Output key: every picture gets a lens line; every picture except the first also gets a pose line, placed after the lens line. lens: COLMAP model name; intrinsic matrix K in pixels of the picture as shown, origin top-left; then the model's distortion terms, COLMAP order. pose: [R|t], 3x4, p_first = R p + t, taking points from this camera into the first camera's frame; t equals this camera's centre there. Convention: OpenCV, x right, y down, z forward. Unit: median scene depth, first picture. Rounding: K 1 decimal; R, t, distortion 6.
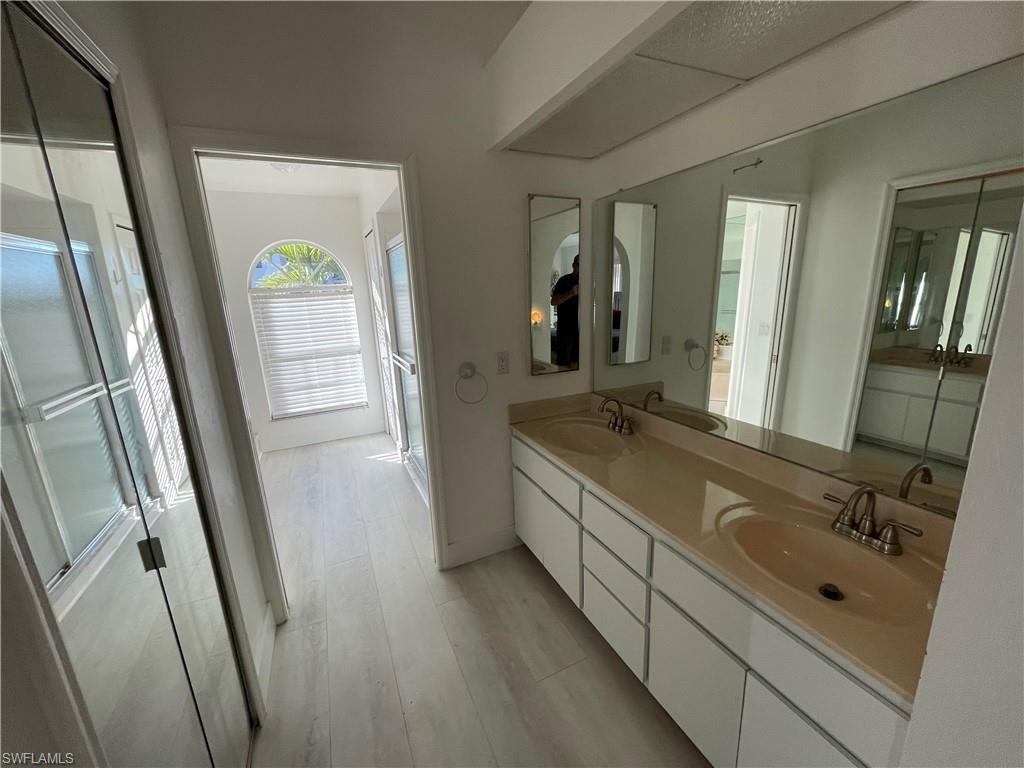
lens RADIAL K [[411.9, 0, 511.5], [0, 411.9, 383.2], [0, 0, 1]] dist [-0.001530, -0.000511]
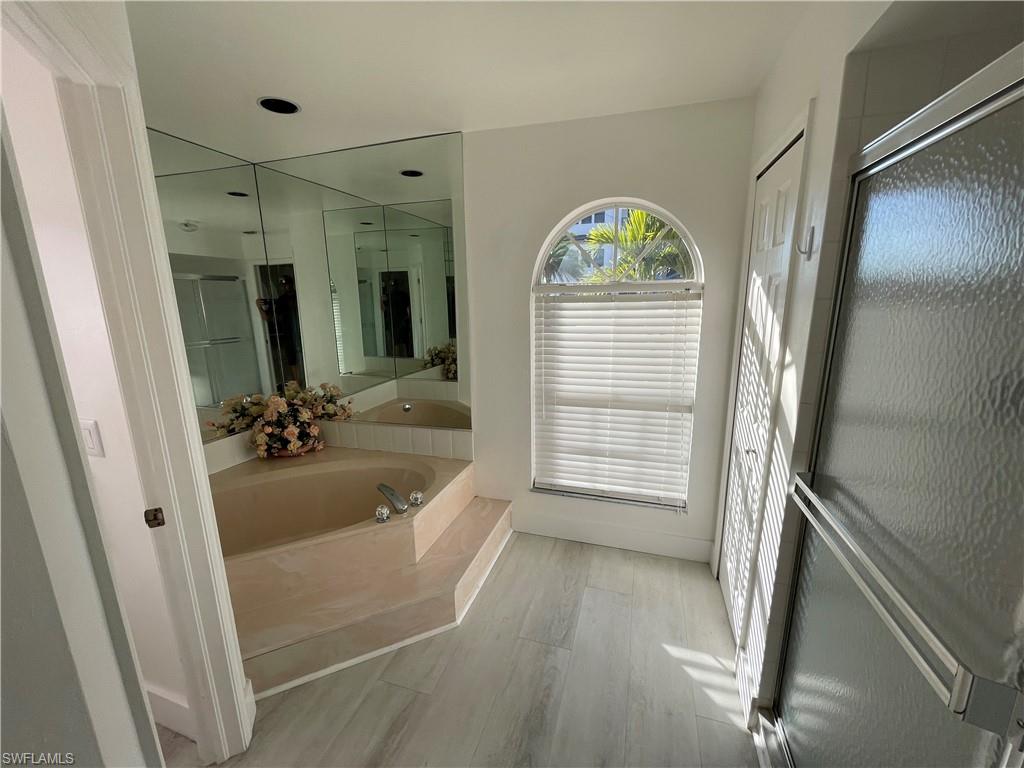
lens RADIAL K [[411.9, 0, 511.5], [0, 411.9, 383.2], [0, 0, 1]] dist [-0.001530, -0.000511]
pose [[0.731130, 0.173279, -0.659866, -0.205194], [-0.172905, 0.982693, 0.066473, -0.109112], [0.659964, 0.065494, 0.748437, 0.476986]]
